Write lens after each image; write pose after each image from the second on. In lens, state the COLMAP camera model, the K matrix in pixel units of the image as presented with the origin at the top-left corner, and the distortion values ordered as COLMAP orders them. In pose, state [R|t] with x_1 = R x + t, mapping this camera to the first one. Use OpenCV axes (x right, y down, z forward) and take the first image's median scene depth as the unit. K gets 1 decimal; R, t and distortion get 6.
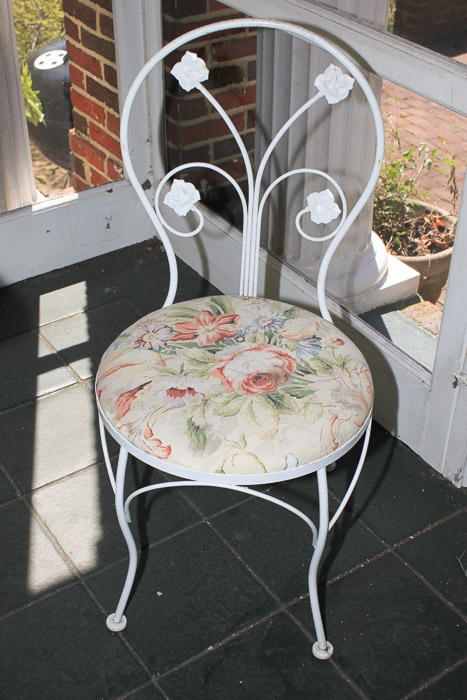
lens RADIAL K [[985.5, 0, 233.5], [0, 985.5, 350.0], [0, 0, 1]] dist [-0.030354, -0.014706]
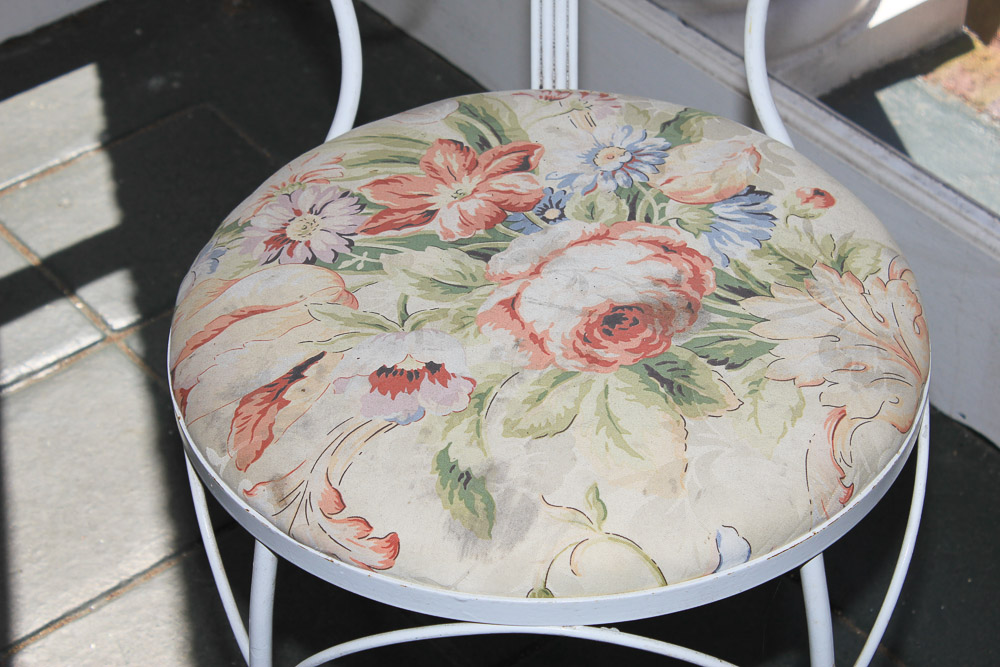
lens RADIAL K [[2373.0, 0, 500.0], [0, 2373.0, 333.5], [0, 0, 1]] dist [0.059801, 0.220585]
pose [[0.996572, -0.080938, 0.017122, -0.028828], [0.079570, 0.994410, 0.069414, -0.027219], [-0.022644, -0.067813, 0.997441, 0.110359]]
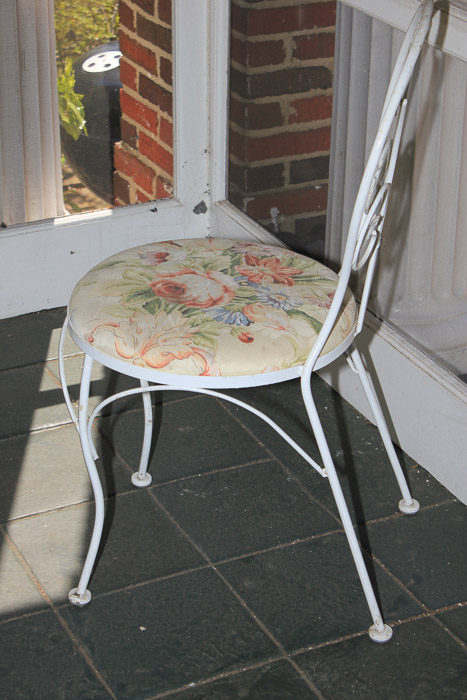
lens RADIAL K [[1608.3, 0, 233.5], [0, 1608.3, 350.0], [0, 0, 1]] dist [0.062589, -0.074270]
pose [[0.991123, 0.066219, -0.115286, 0.150885], [-0.083792, 0.984361, -0.154956, 0.228867], [0.103222, 0.163241, 0.981172, -0.399797]]
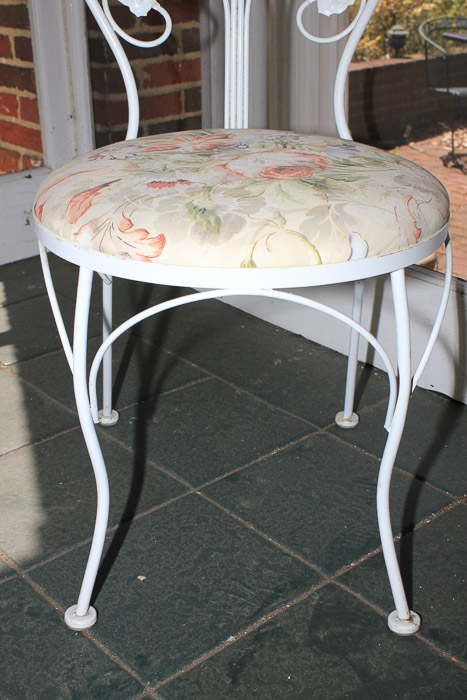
lens RADIAL K [[970.9, 0, 233.5], [0, 970.9, 350.0], [0, 0, 1]] dist [-0.040090, -0.003158]
pose [[0.992474, -0.070486, 0.100134, -0.071063], [0.088894, 0.977112, -0.193263, 0.238247], [-0.084220, 0.200710, 0.976024, 0.342328]]
